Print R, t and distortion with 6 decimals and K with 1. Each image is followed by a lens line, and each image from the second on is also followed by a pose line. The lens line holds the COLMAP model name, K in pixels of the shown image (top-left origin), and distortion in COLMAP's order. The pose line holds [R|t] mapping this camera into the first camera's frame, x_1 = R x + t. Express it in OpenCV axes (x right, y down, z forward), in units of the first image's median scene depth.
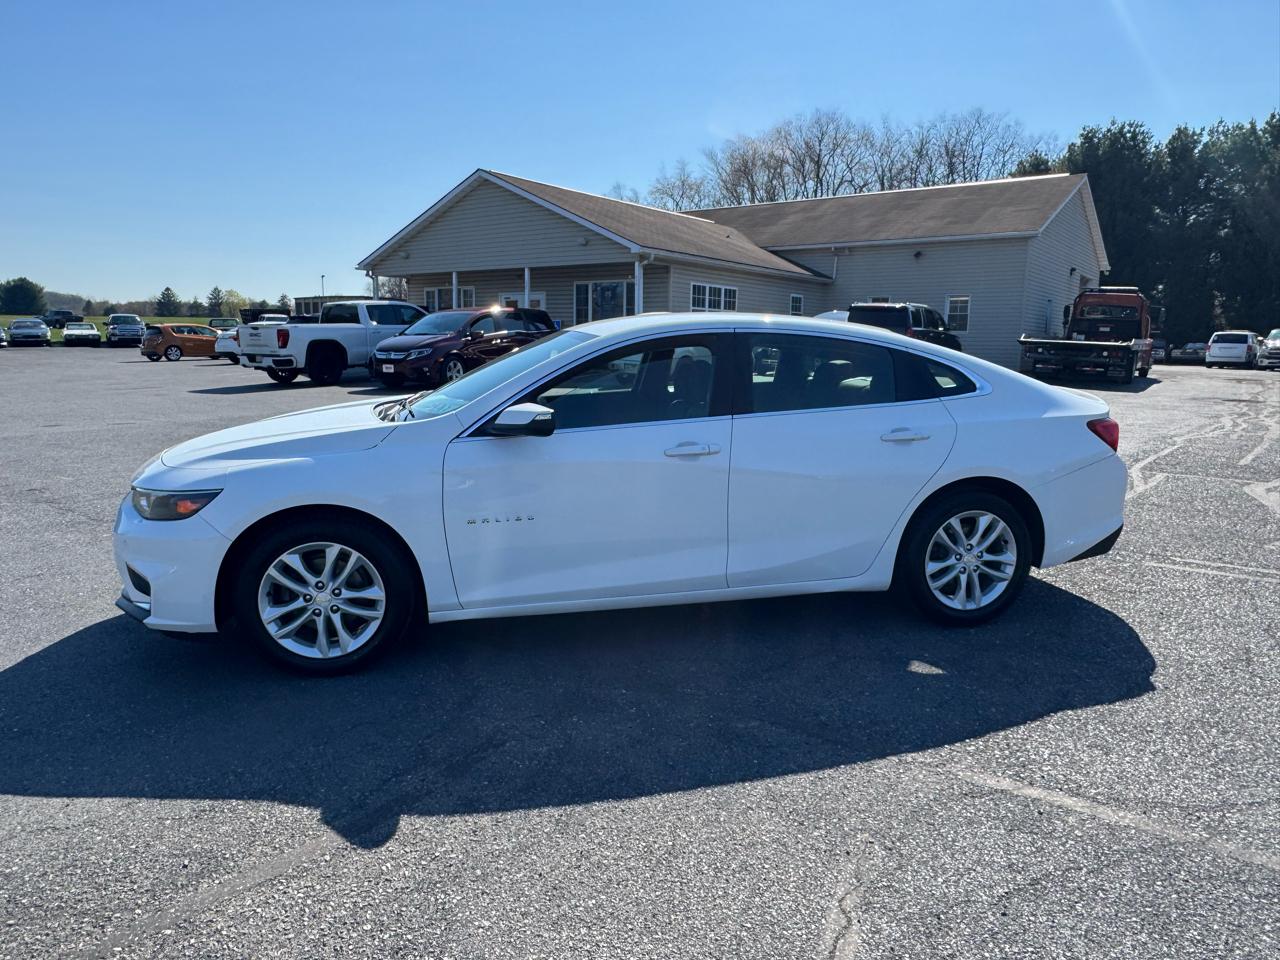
lens RADIAL K [[847.8, 0, 640.4], [0, 847.8, 477.3], [0, 0, 1]] dist [-0.003726, 0.003822]
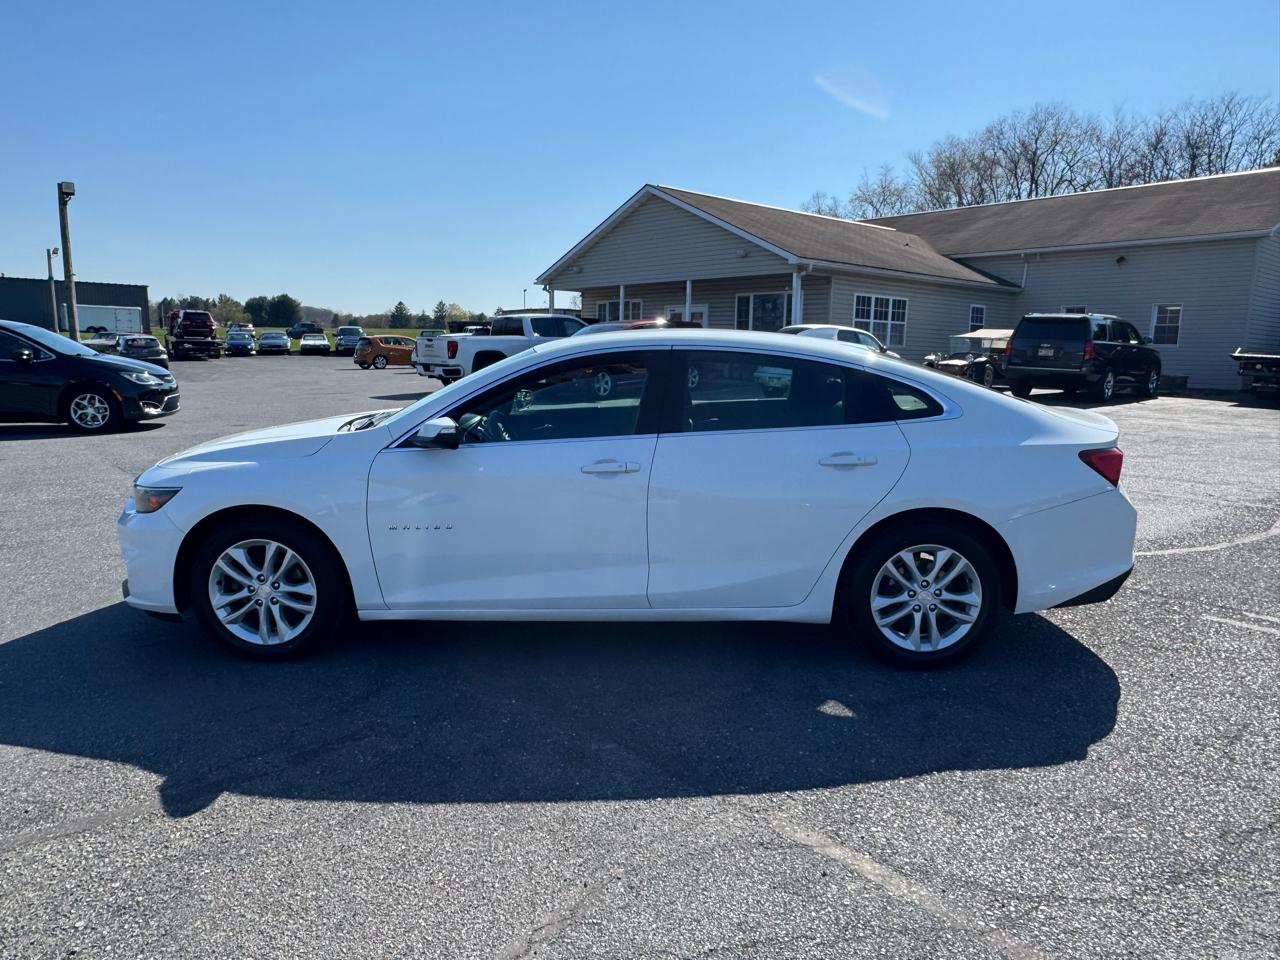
lens RADIAL K [[848.5, 0, 641.2], [0, 848.5, 484.9], [0, 0, 1]] dist [-0.003634, 0.002918]
pose [[0.973564, 0.040389, -0.224814, 0.052752], [-0.041338, 0.999145, 0.000487, -0.002249], [0.224642, 0.008820, 0.974401, 0.005691]]
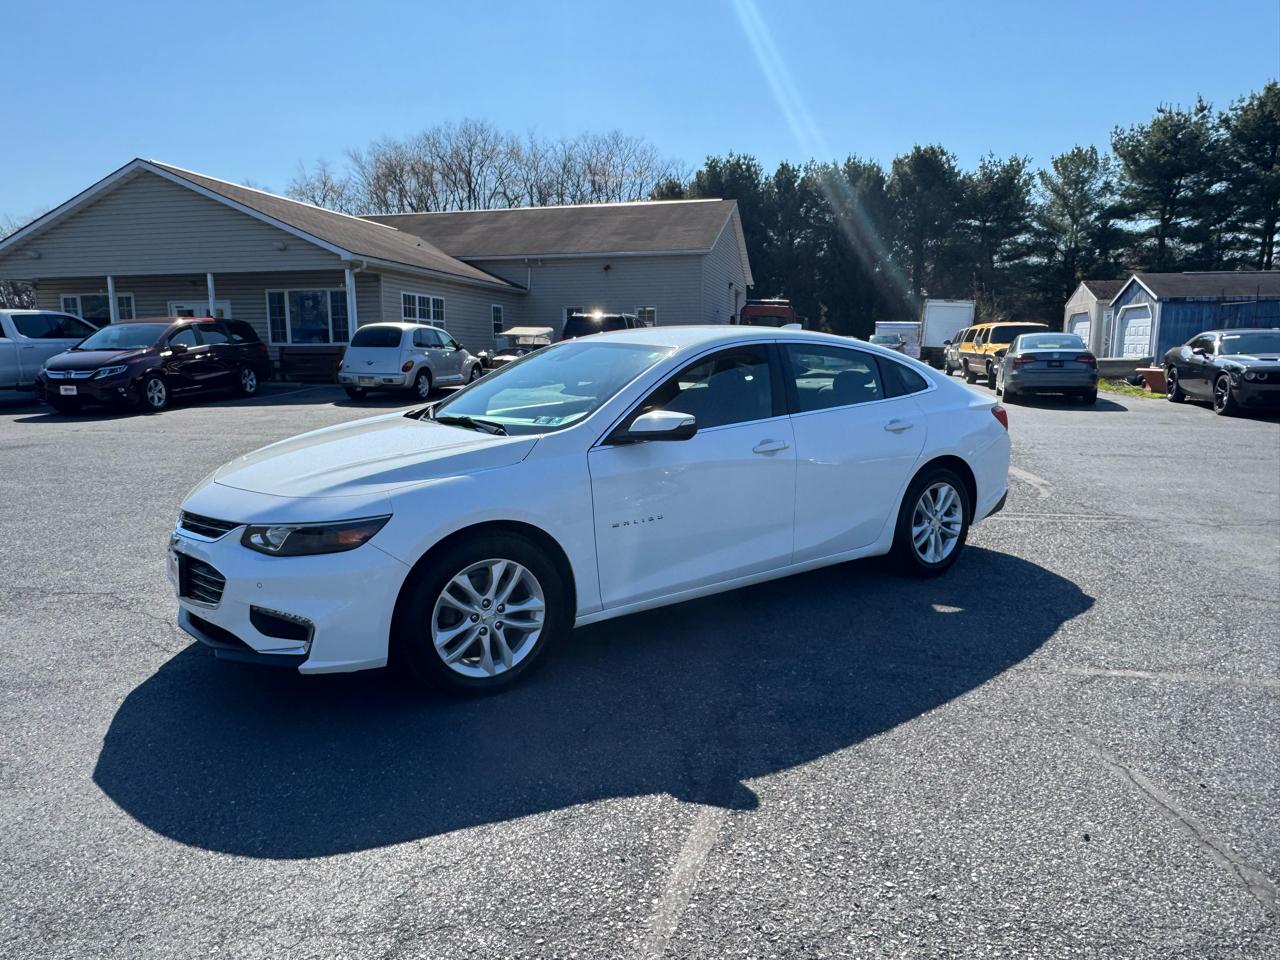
lens RADIAL K [[849.7, 0, 638.2], [0, 849.7, 488.7], [0, 0, 1]] dist [-0.001230, -0.000124]
pose [[0.919239, -0.077787, 0.385938, -0.090066], [0.077019, 0.996876, 0.017478, -0.001498], [-0.386092, 0.013658, 0.922359, 0.001977]]
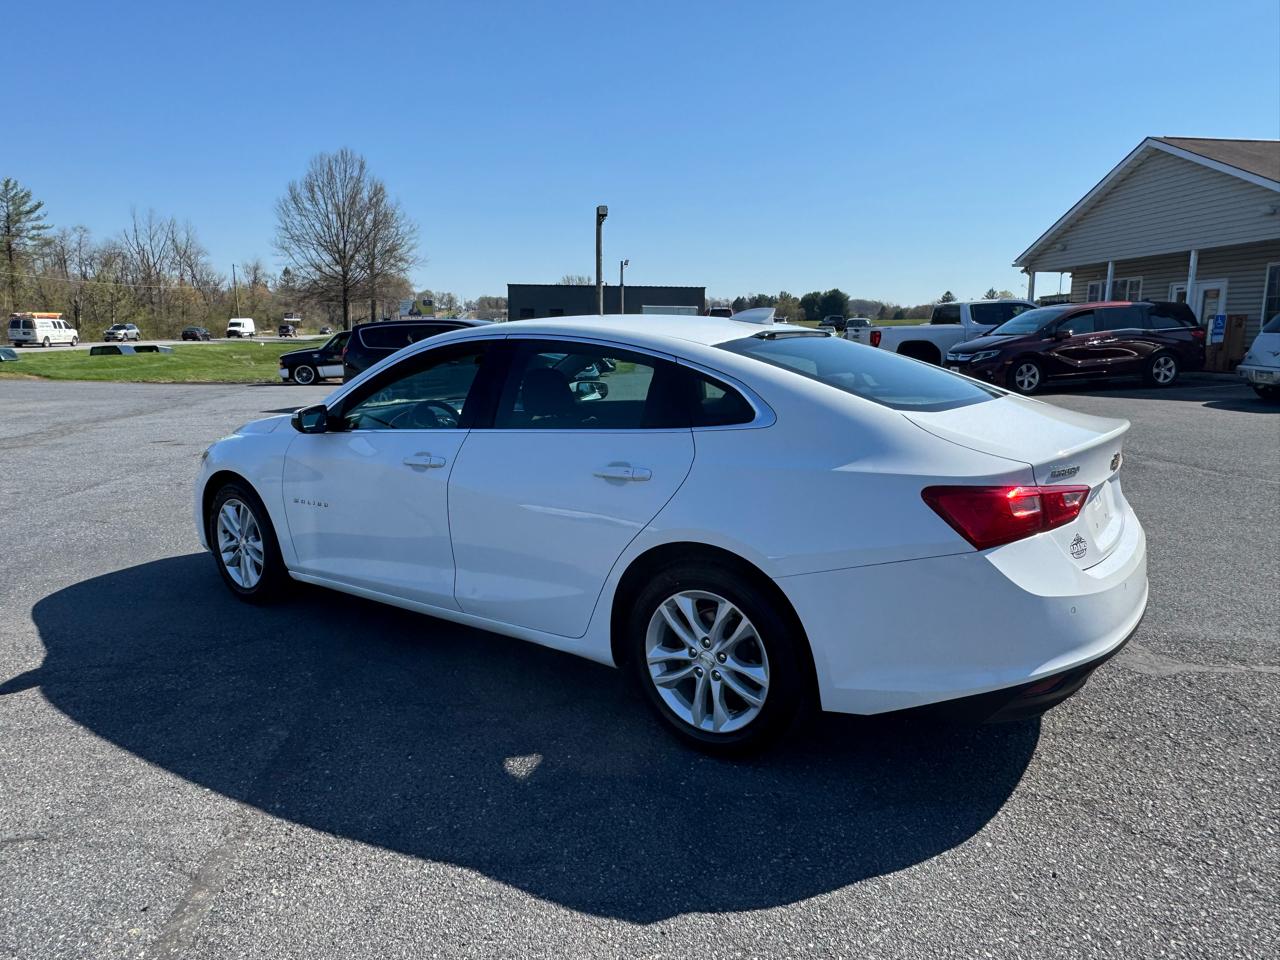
lens RADIAL K [[846.9, 0, 641.6], [0, 846.9, 476.3], [0, 0, 1]] dist [-0.003207, 0.004604]
pose [[0.661417, 0.113575, -0.741369, 0.155511], [-0.114091, 0.992200, 0.050215, -0.015031], [0.741290, 0.051370, 0.669217, 0.087611]]
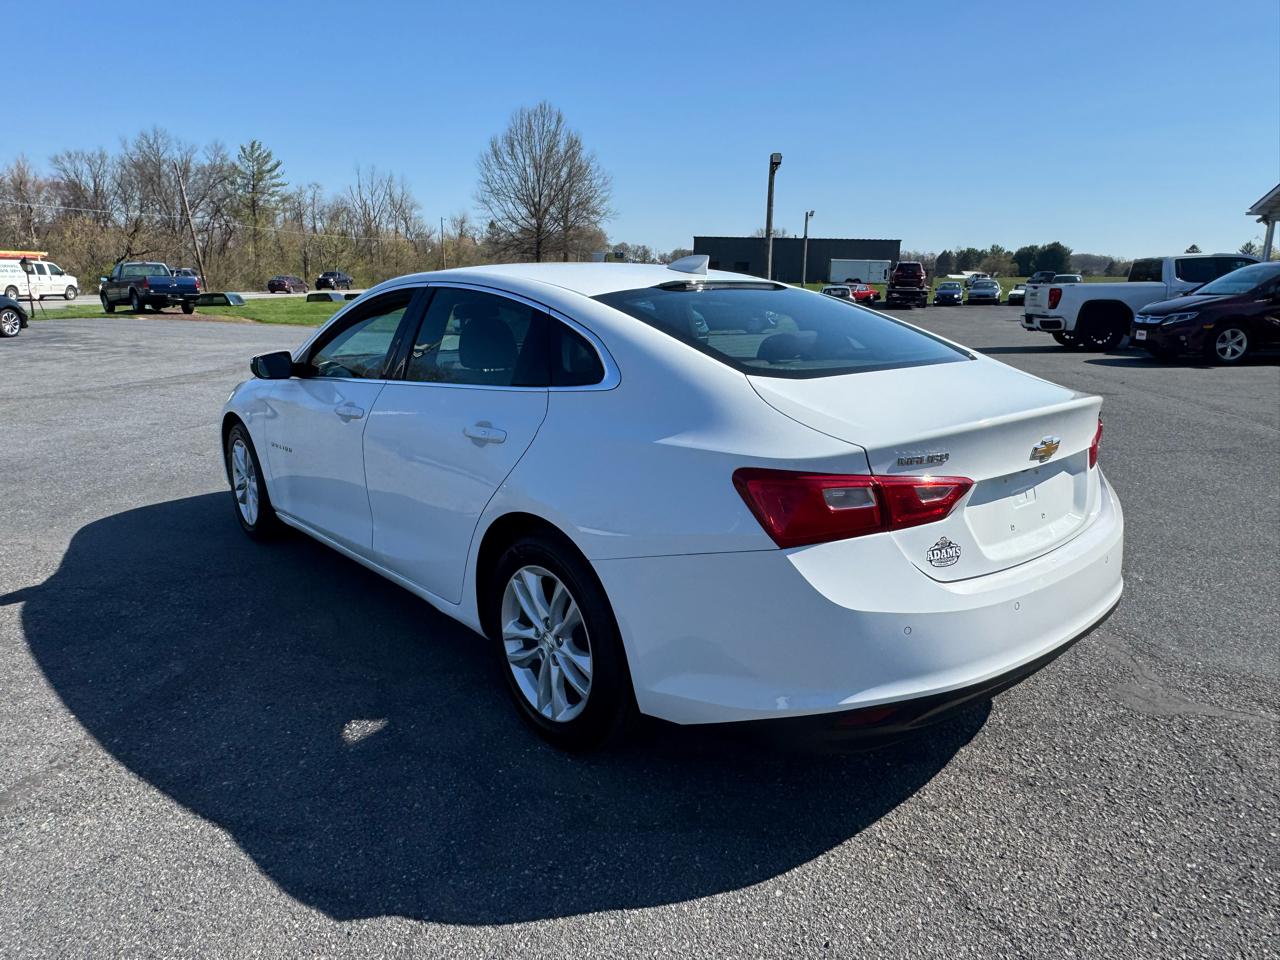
lens RADIAL K [[847.8, 0, 640.4], [0, 847.8, 477.3], [0, 0, 1]] dist [-0.003726, 0.003822]
pose [[0.479139, 0.187944, -0.857381, 0.172771], [-0.149076, 0.980040, 0.131521, -0.021875], [0.864987, 0.064798, 0.497593, 0.133043]]
